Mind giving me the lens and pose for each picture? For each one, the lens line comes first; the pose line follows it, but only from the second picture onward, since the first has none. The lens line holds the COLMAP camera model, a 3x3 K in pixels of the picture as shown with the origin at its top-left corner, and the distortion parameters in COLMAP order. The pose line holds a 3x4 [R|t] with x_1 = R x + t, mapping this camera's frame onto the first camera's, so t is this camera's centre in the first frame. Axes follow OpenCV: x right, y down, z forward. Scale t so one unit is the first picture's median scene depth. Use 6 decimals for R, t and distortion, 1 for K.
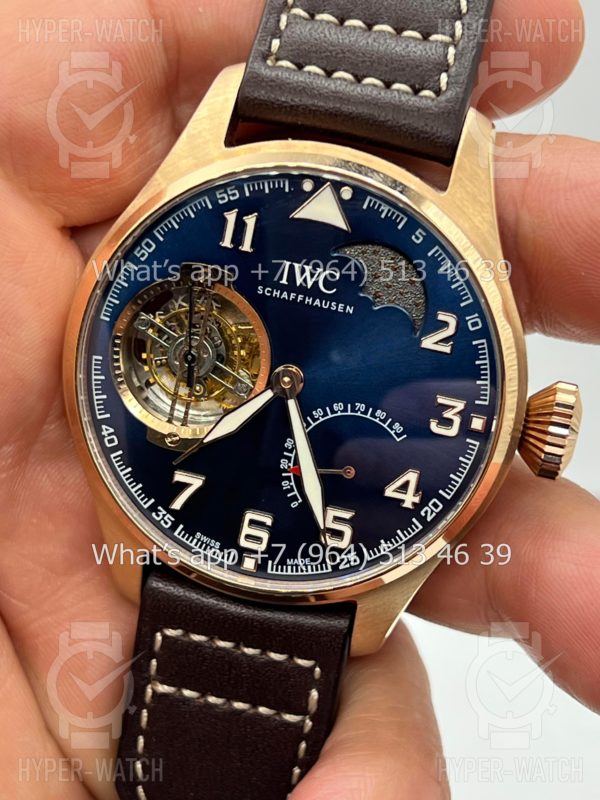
lens RADIAL K [[1823.1, 0, 302.0], [0, 1823.1, 387.9], [0, 0, 1]] dist [0.251122, 0.000000]
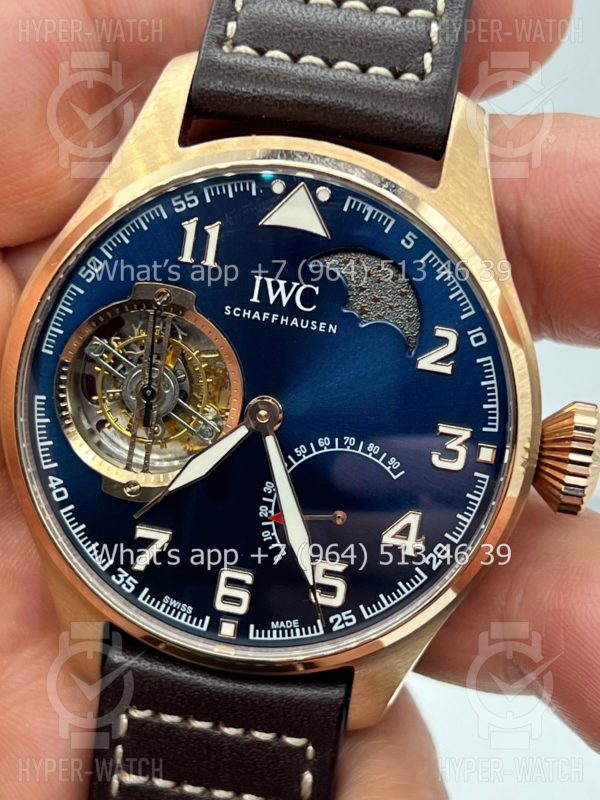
lens RADIAL K [[1823.1, 0, 298.0], [0, 1823.1, 379.0], [0, 0, 1]] dist [0.251122, 0.000000]
pose [[0.998200, -0.044430, 0.040274, -0.025627], [0.045379, 0.998706, -0.022962, -0.000097], [-0.039202, 0.024749, 0.998925, 0.137862]]
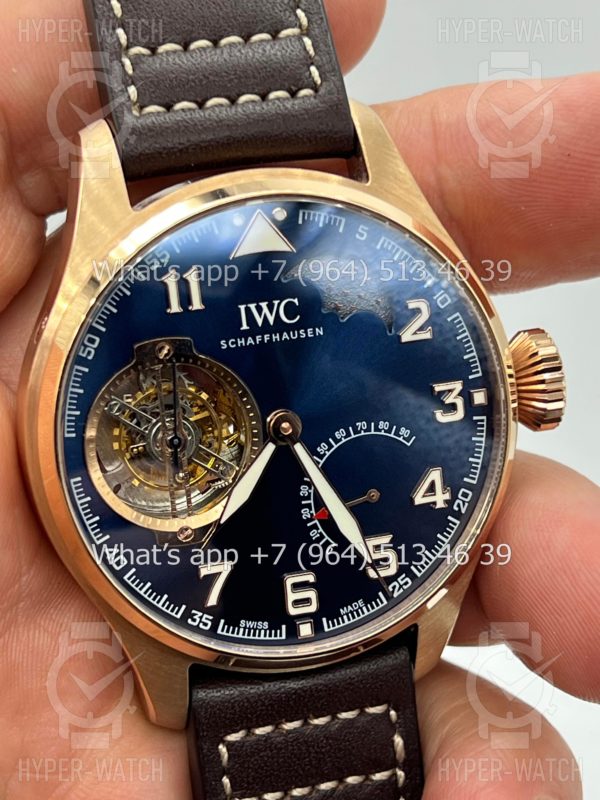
lens RADIAL K [[1823.1, 0, 297.6], [0, 1823.1, 381.1], [0, 0, 1]] dist [0.251122, 0.000000]
pose [[0.882921, -0.344624, 0.318881, -0.286258], [0.354666, 0.934573, 0.028016, -0.048568], [-0.307672, 0.088361, 0.947381, 0.119339]]
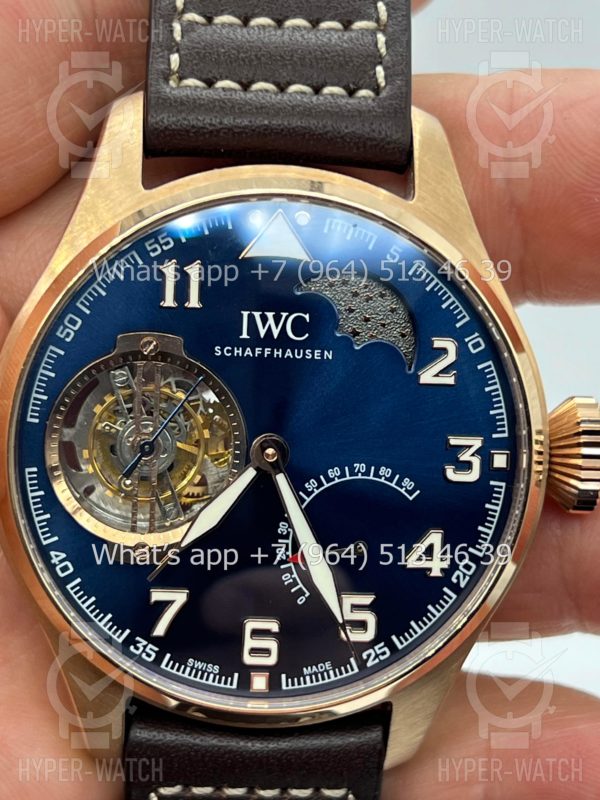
lens RADIAL K [[1823.1, 0, 297.0], [0, 1823.1, 379.7], [0, 0, 1]] dist [0.251122, 0.000000]
pose [[0.966980, -0.177560, 0.182817, -0.140419], [0.189539, 0.980592, -0.050143, 0.007309], [-0.170366, 0.083139, 0.981867, 0.180772]]
